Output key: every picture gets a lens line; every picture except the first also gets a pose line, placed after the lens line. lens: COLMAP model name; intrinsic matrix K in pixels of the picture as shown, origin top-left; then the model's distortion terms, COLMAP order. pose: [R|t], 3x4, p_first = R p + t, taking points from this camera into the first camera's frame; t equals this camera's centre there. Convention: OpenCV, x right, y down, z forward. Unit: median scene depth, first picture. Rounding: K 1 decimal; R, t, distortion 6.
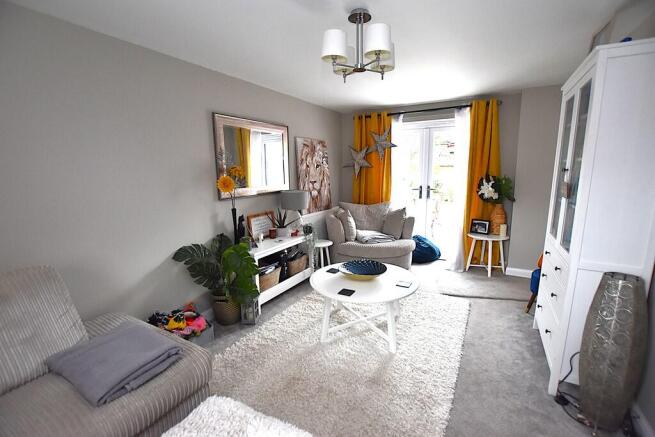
lens RADIAL K [[297.8, 0, 328.0], [0, 297.8, 217.9], [0, 0, 1]] dist [-0.005098, -0.000681]
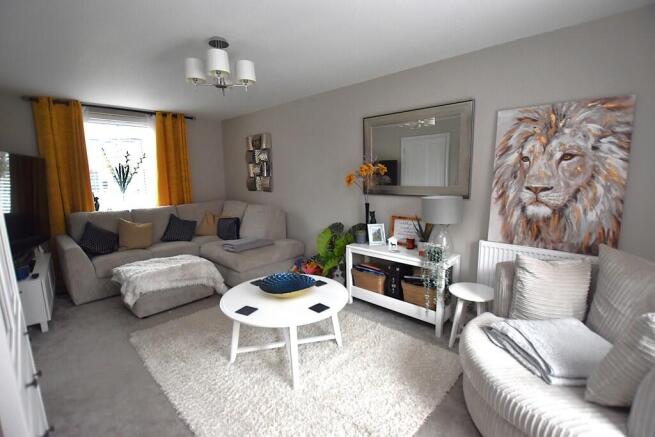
lens RADIAL K [[297.8, 0, 327.7], [0, 297.8, 220.4], [0, 0, 1]] dist [-0.005098, -0.000681]
pose [[-0.238157, 0.171090, -0.956038, 0.536346], [-0.141057, 0.967832, 0.208339, -0.123372], [0.960929, 0.184473, -0.206362, 0.765671]]
